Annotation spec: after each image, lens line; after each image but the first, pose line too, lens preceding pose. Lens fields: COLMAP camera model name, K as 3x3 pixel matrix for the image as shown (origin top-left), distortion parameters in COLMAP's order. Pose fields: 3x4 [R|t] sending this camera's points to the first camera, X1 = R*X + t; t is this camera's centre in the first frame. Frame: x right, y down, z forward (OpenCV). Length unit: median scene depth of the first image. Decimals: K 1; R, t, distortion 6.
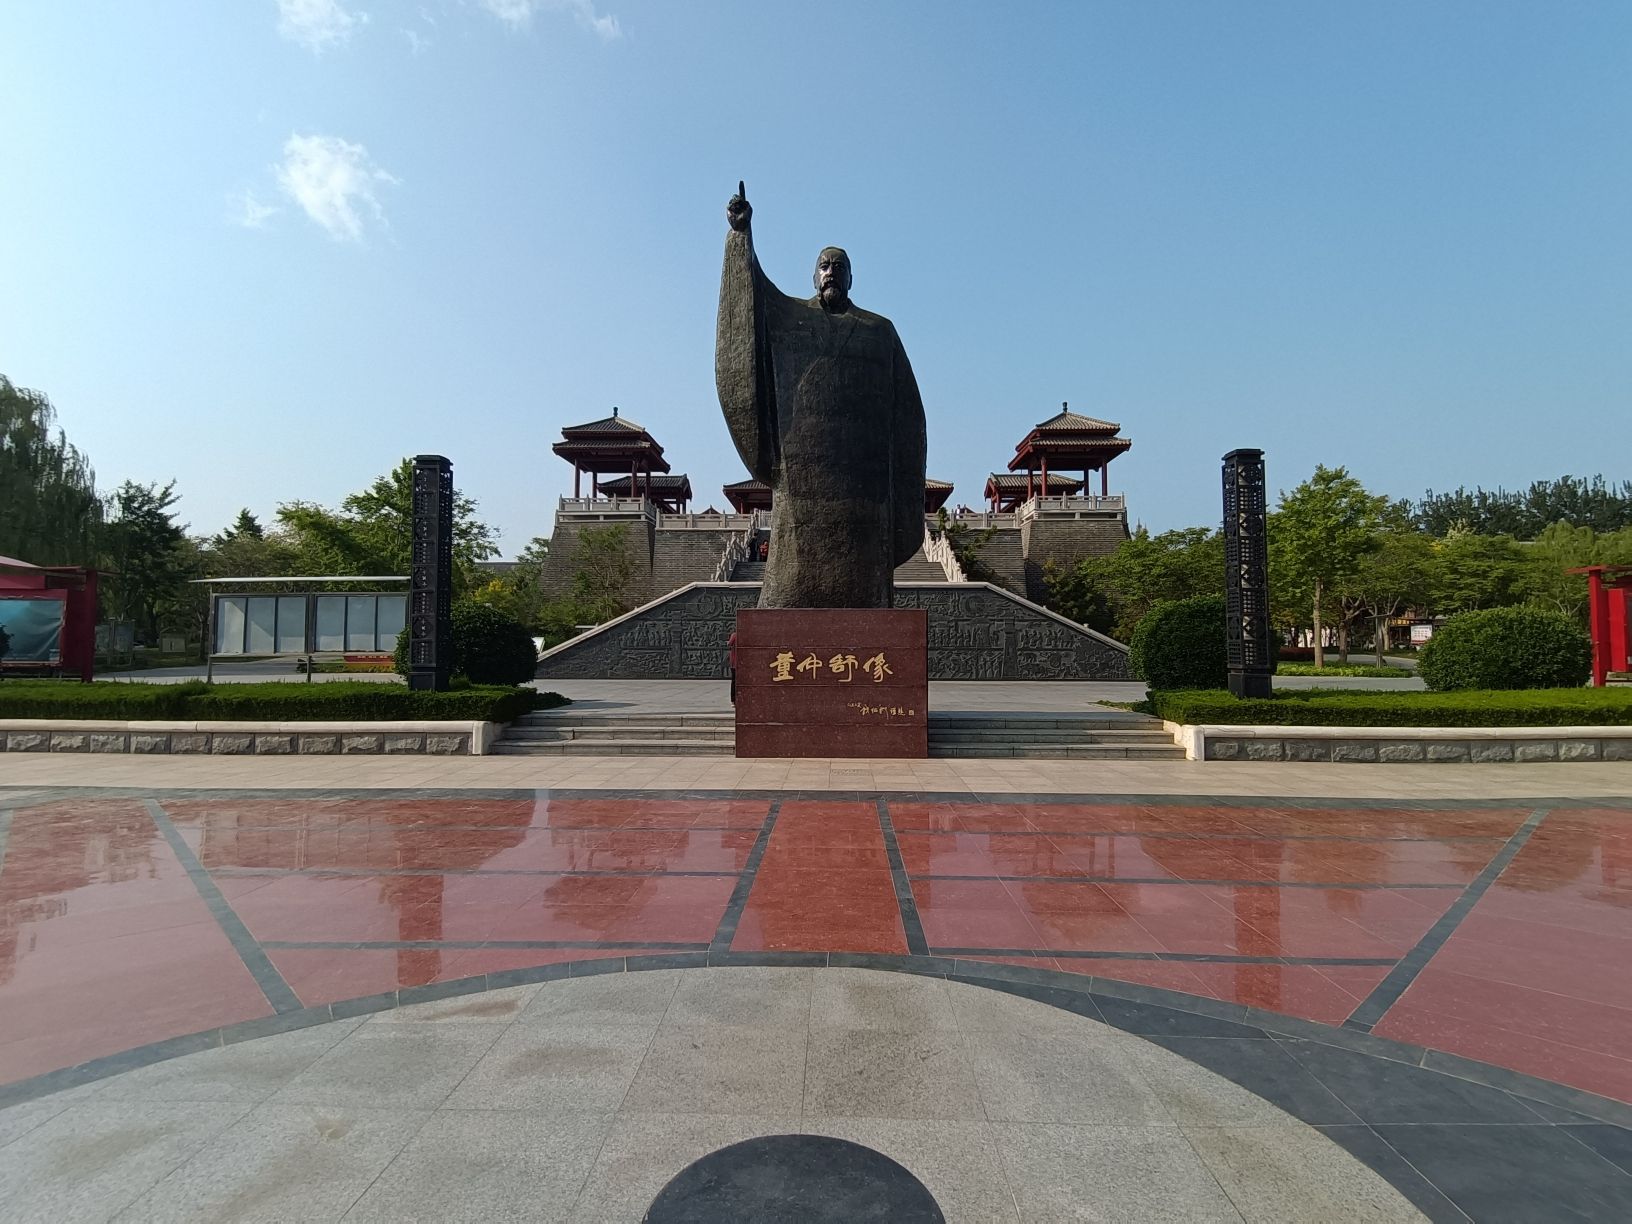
lens RADIAL K [[809.2, 0, 814.5], [0, 809.2, 605.1], [0, 0, 1]] dist [-0.000415, -0.000003]
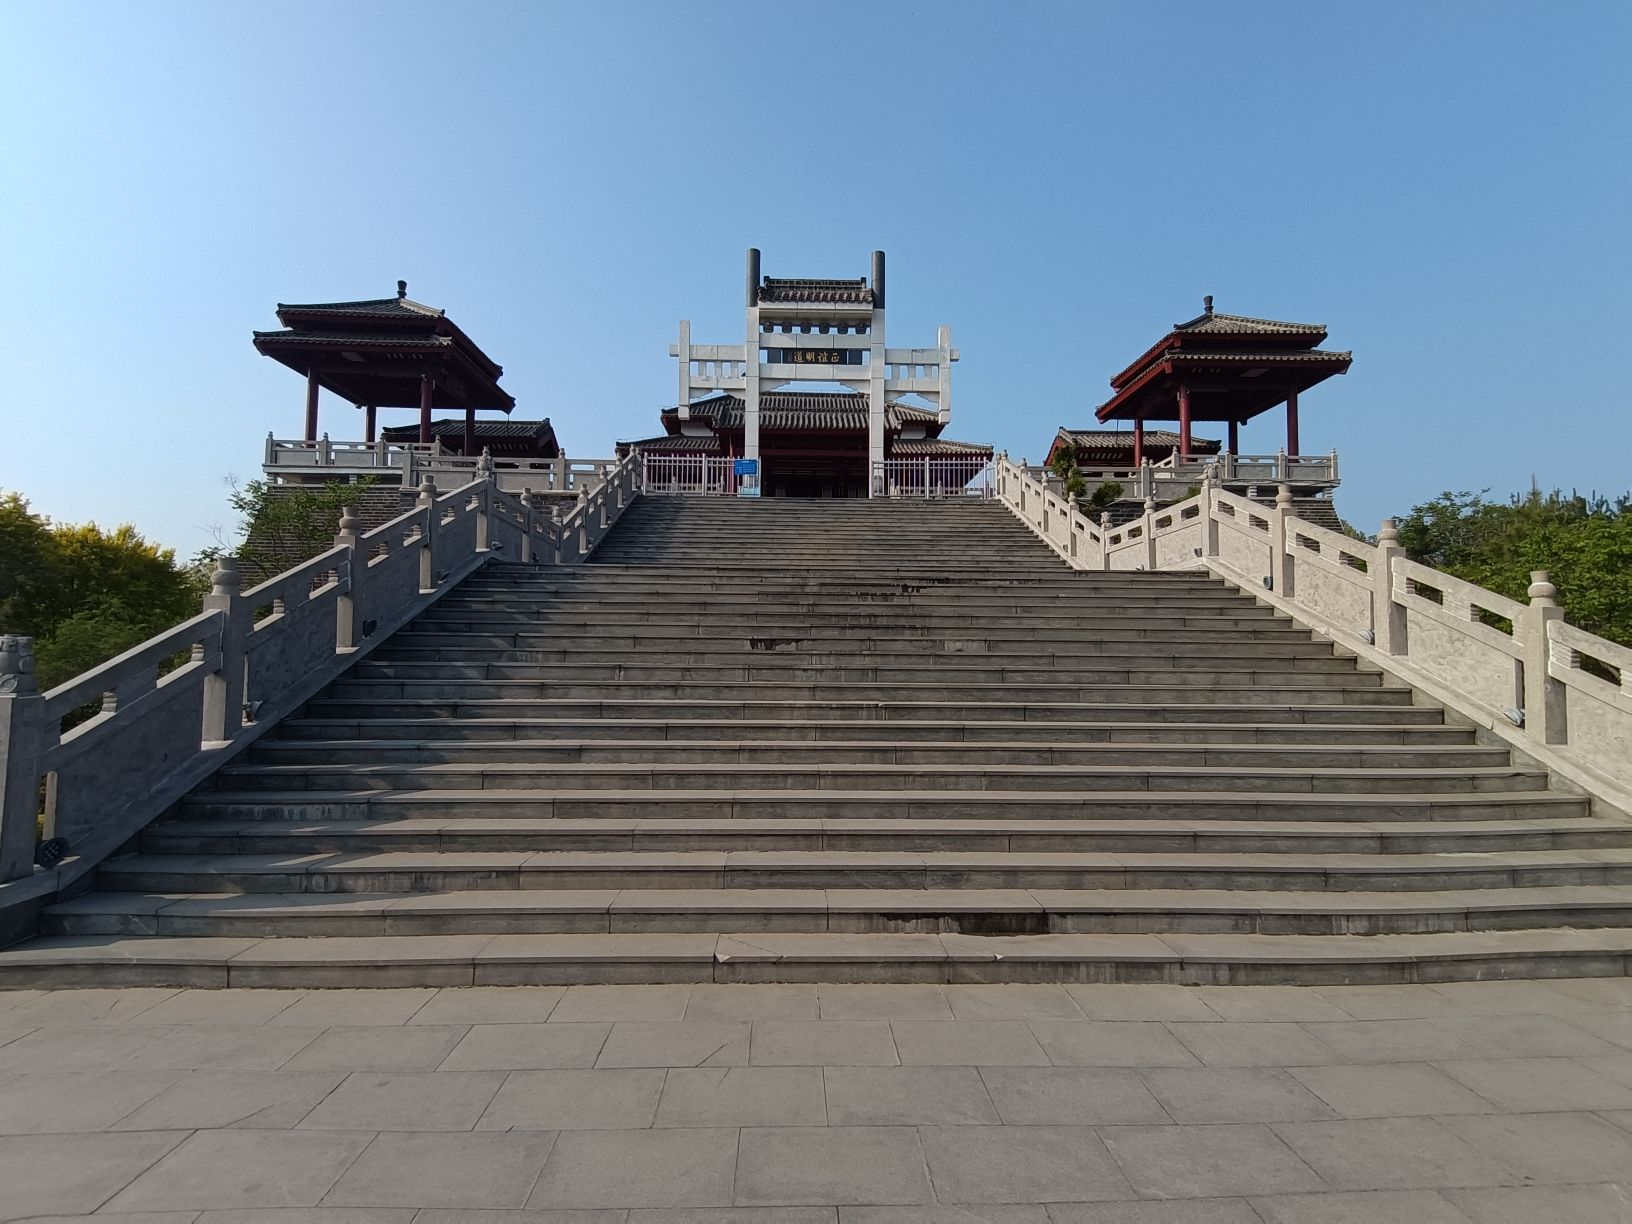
lens RADIAL K [[809.2, 0, 813.5], [0, 809.2, 612.7], [0, 0, 1]] dist [-0.000415, -0.000003]
pose [[0.998349, 0.007766, 0.056909, -0.000242], [-0.006871, 0.999850, -0.015900, -0.015817], [-0.057023, 0.015482, 0.998253, 0.434725]]
